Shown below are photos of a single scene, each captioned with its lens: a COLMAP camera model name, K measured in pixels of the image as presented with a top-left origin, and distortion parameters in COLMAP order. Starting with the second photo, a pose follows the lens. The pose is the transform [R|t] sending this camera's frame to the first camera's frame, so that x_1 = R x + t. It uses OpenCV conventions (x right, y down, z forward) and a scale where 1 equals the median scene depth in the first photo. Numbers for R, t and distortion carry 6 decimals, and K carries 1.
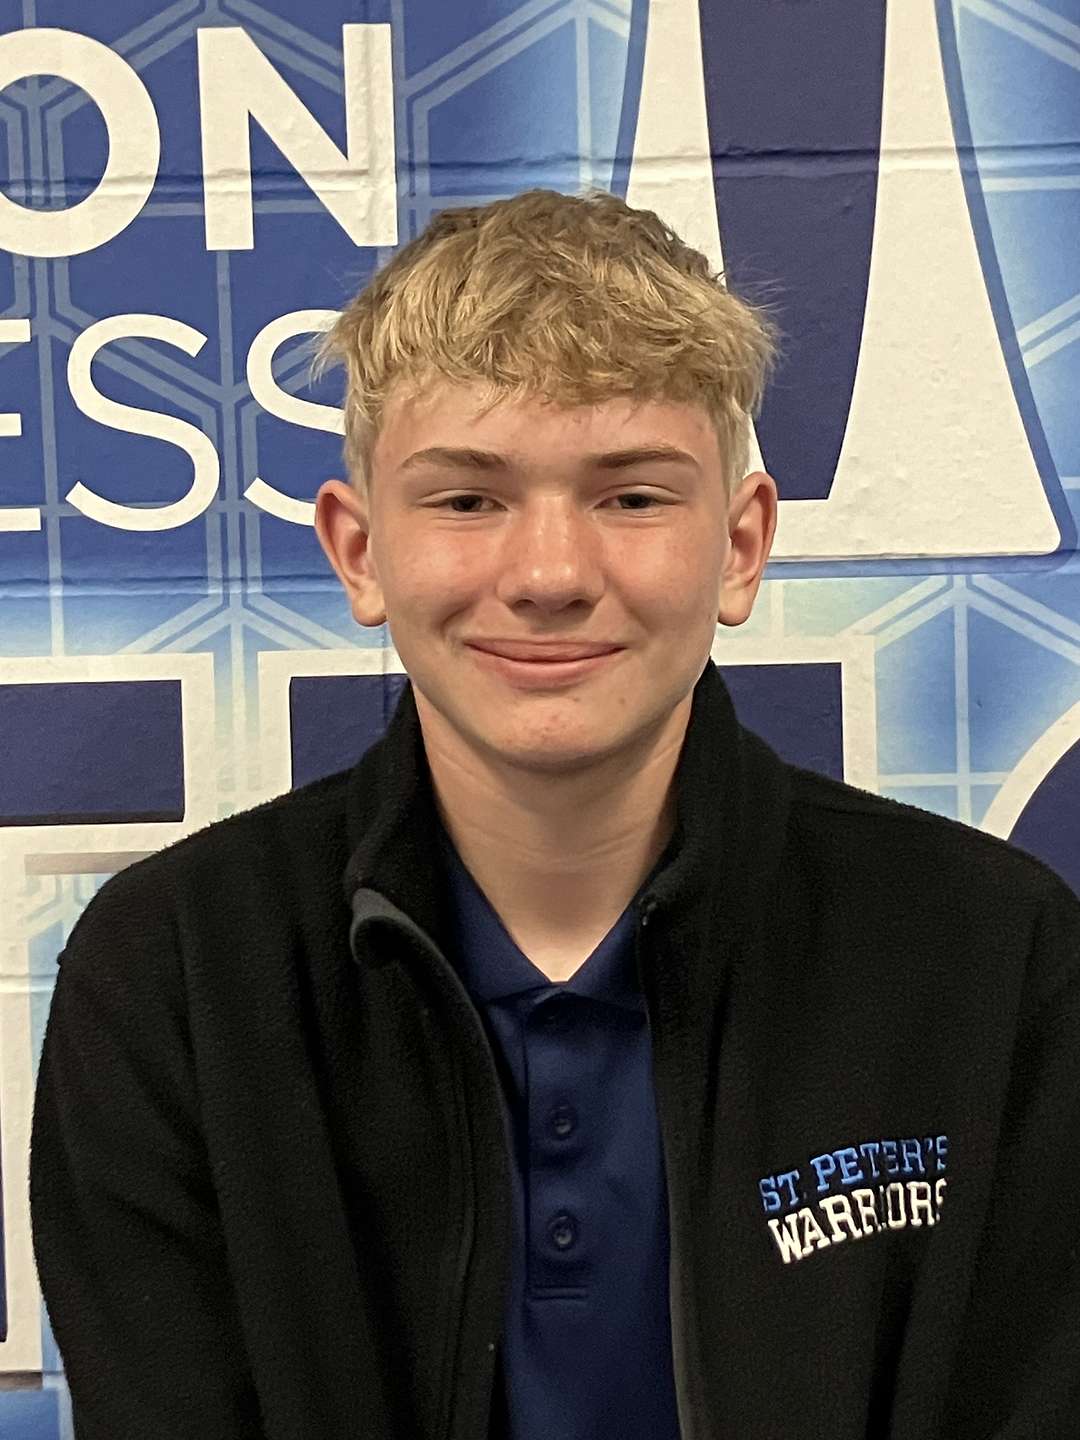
lens RADIAL K [[3960.2, 0, 570.9], [0, 3960.2, 745.3], [0, 0, 1]] dist [0.285720, 0.000000]
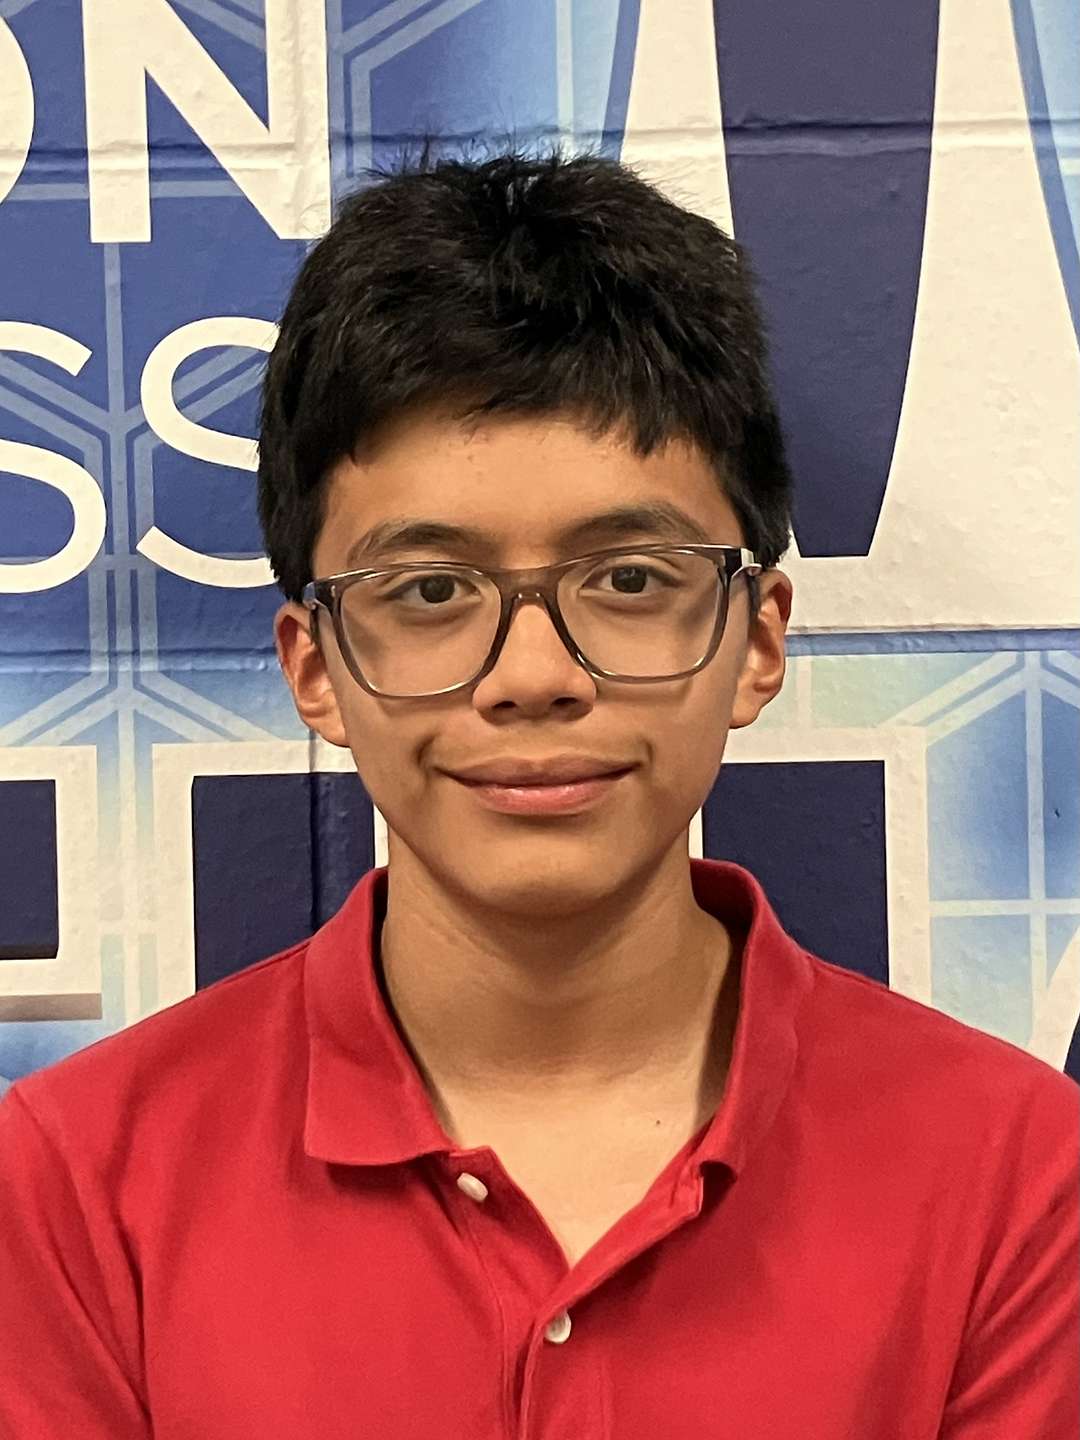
lens RADIAL K [[3960.2, 0, 556.7], [0, 3960.2, 700.7], [0, 0, 1]] dist [0.285720, 0.000000]
pose [[0.999828, 0.003674, 0.018202, -0.012429], [-0.003007, 0.999328, -0.036533, -0.003480], [-0.018324, 0.036472, 0.999167, 0.203026]]
